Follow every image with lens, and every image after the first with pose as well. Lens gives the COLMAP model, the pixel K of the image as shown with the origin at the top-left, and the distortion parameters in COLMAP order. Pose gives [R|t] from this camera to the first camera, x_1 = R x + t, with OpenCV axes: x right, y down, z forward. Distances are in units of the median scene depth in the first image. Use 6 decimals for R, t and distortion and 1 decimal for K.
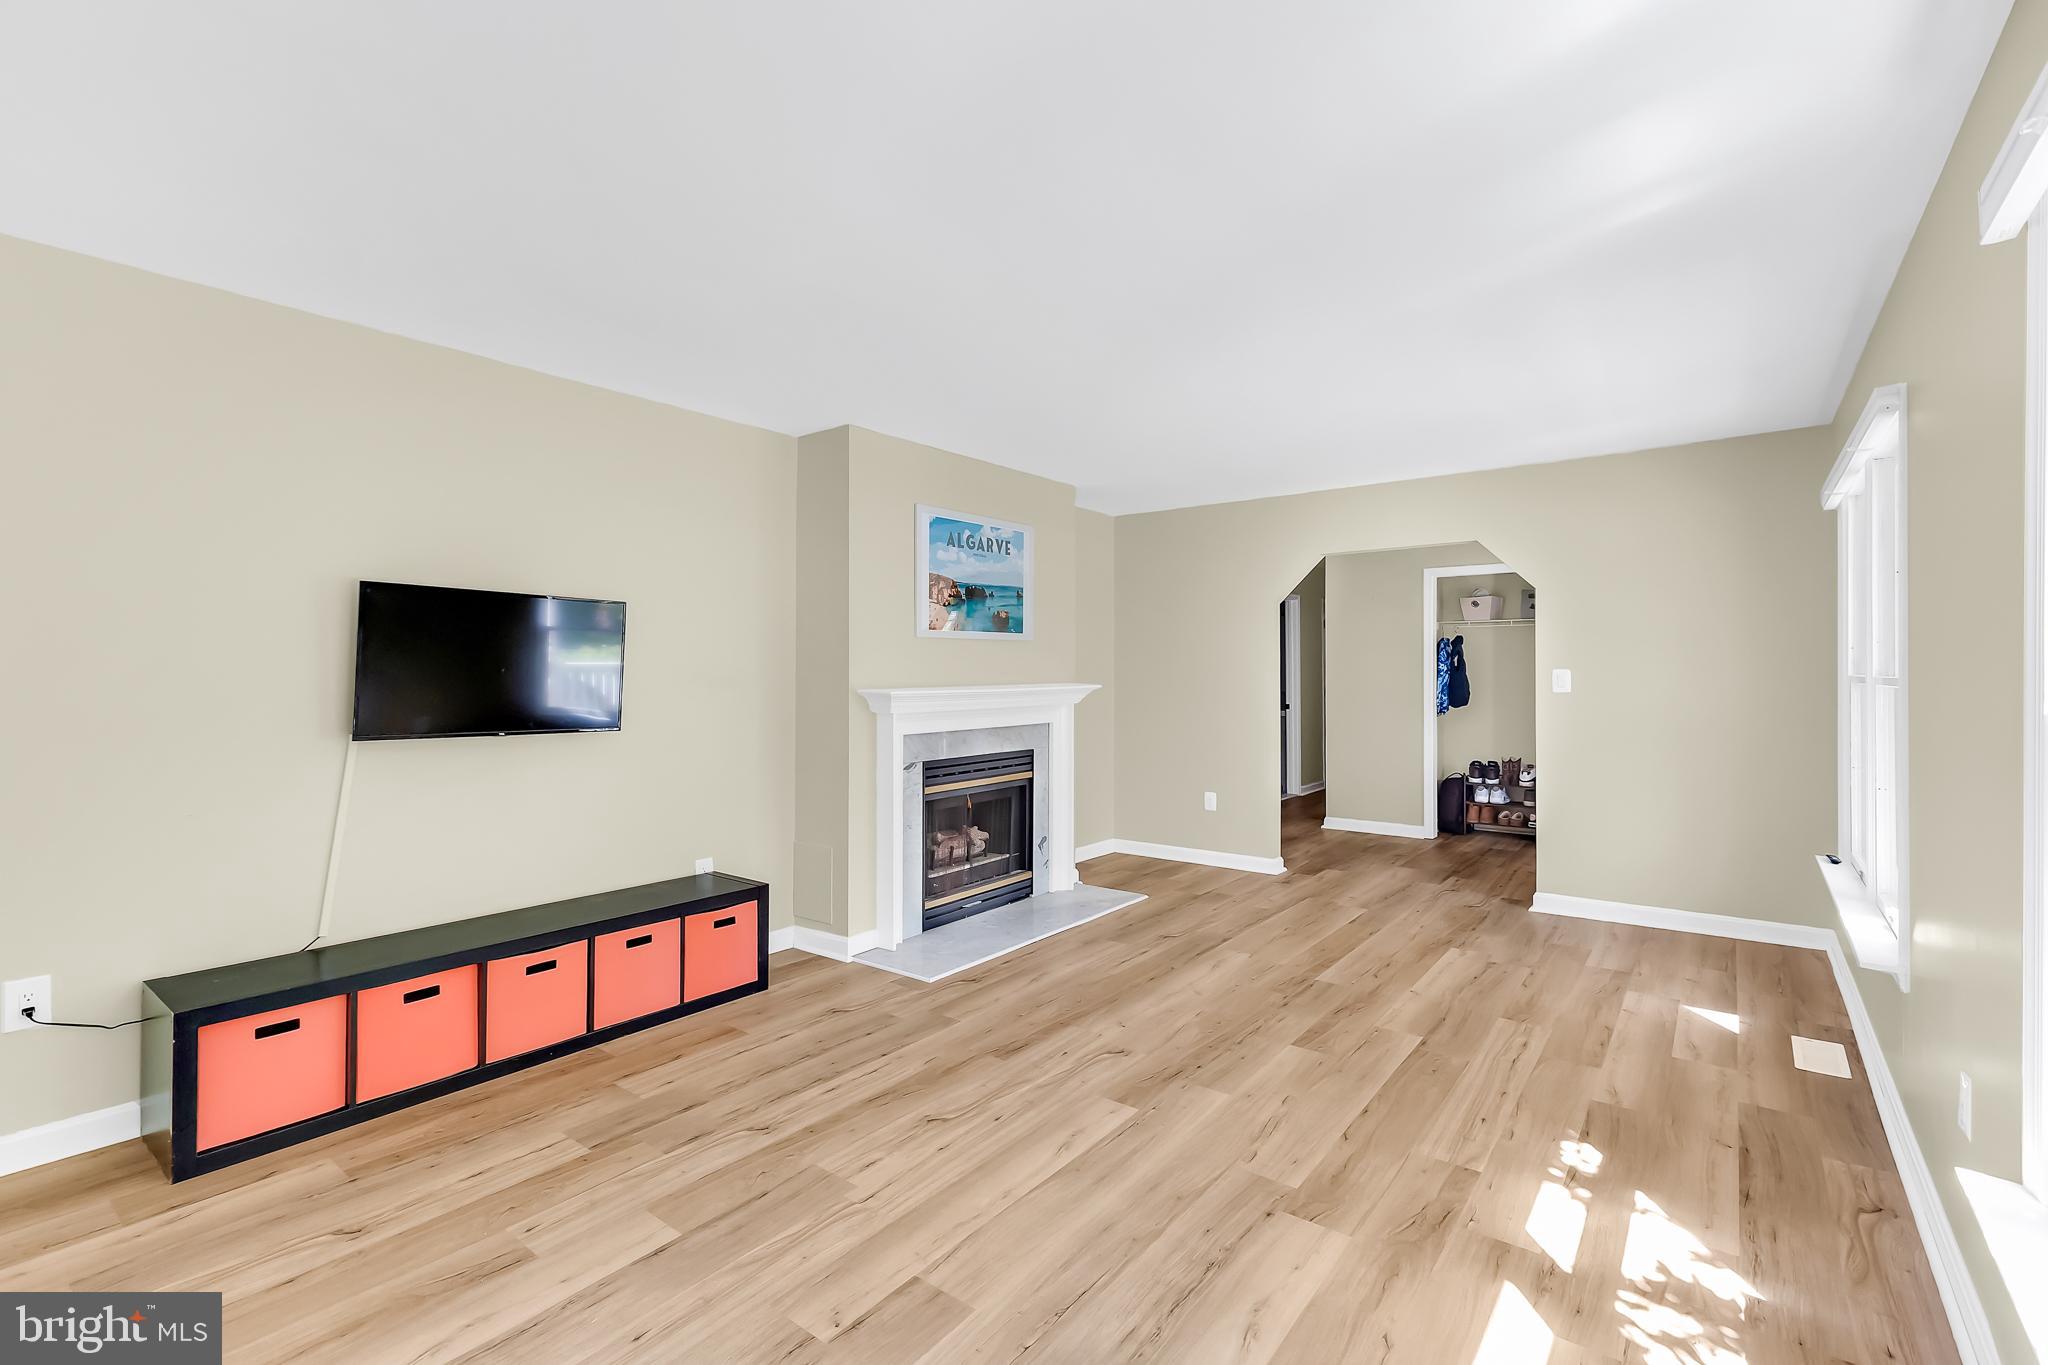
lens RADIAL K [[920.4, 0, 987.0], [0, 920.4, 659.2], [0, 0, 1]] dist [0.002224, 0.001325]
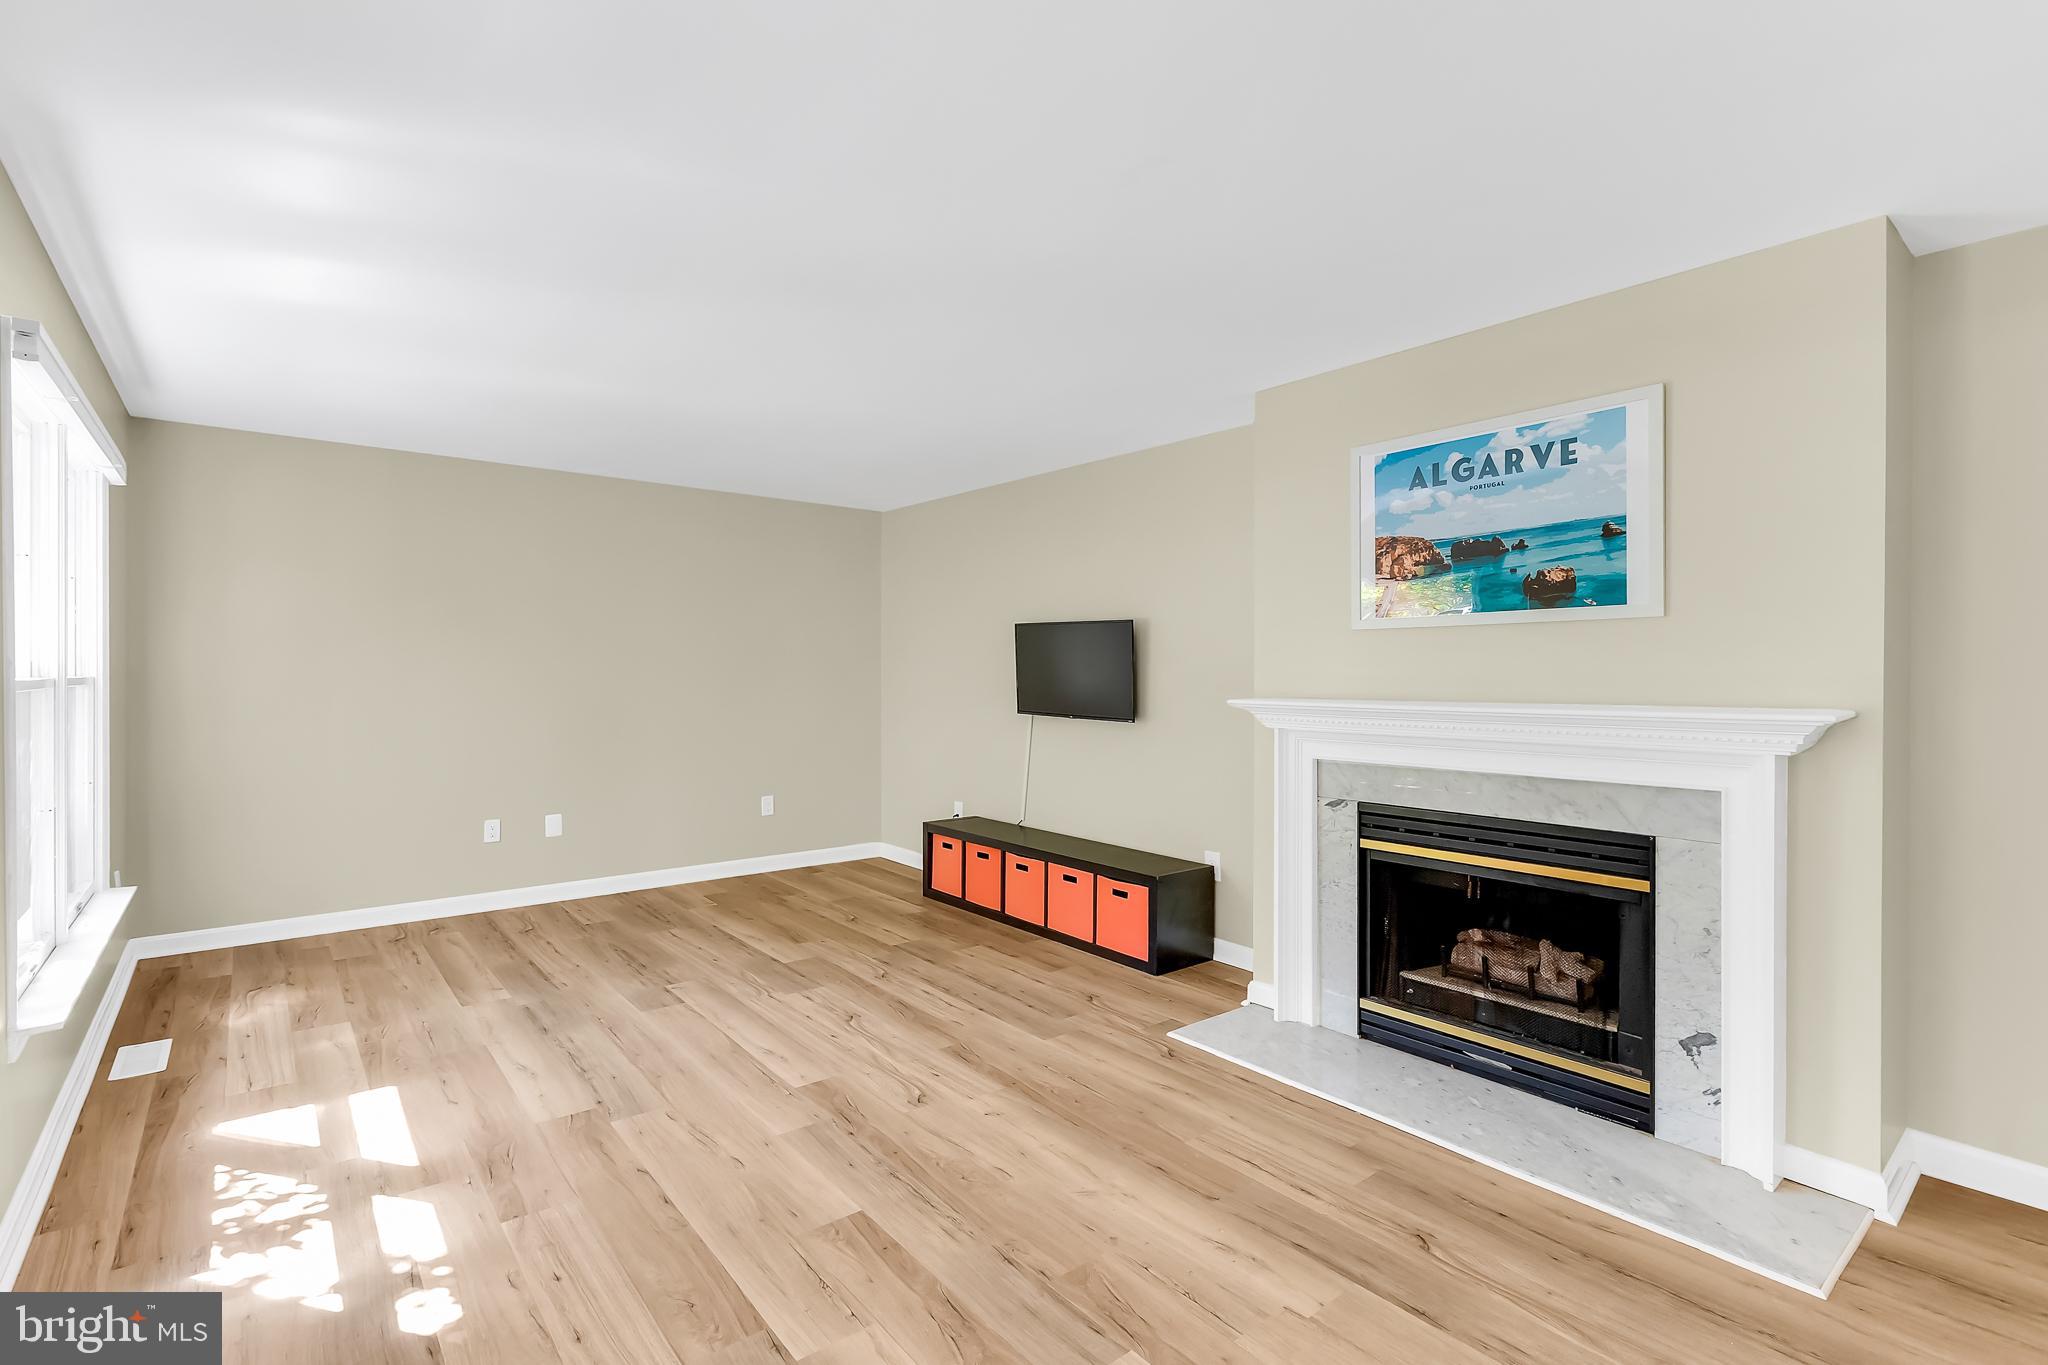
lens RADIAL K [[920.4, 0, 1009.8], [0, 920.4, 672.7], [0, 0, 1]] dist [0.002224, 0.001325]
pose [[-0.204250, 0.002835, -0.978915, 0.971288], [0.011412, 0.999935, 0.000515, 0.008506], [0.978852, -0.011066, -0.204269, 1.230799]]
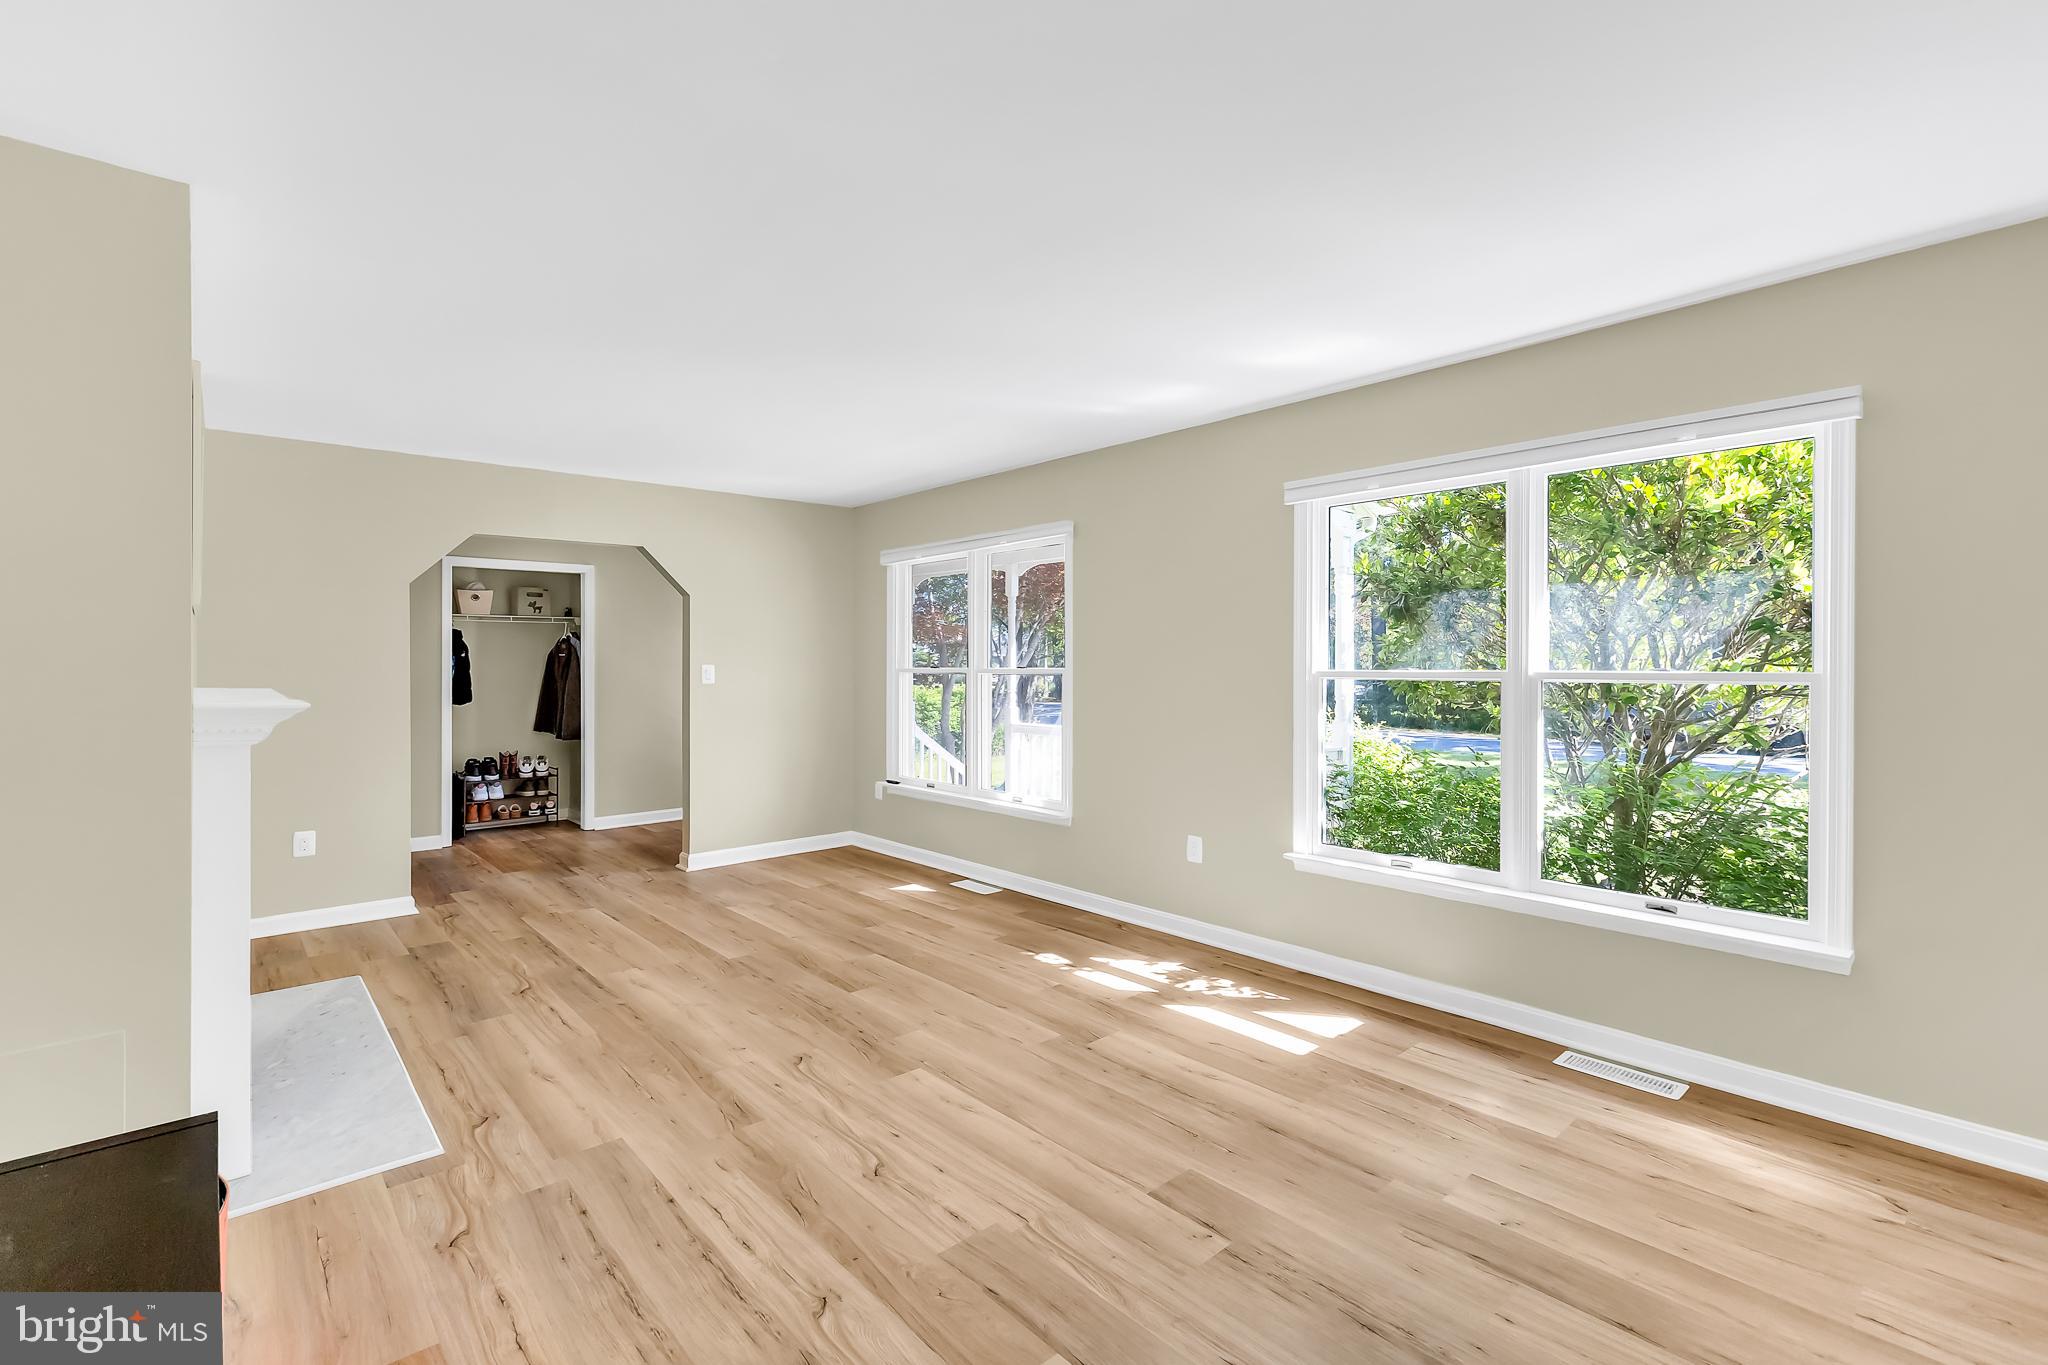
lens RADIAL K [[920.4, 0, 1025.8], [0, 920.4, 682.1], [0, 0, 1]] dist [0.002224, 0.001325]
pose [[0.154806, -0.017241, 0.987794, -0.750369], [-0.013925, 0.999710, 0.019632, 0.003996], [-0.987847, -0.016794, 0.154521, 0.598110]]
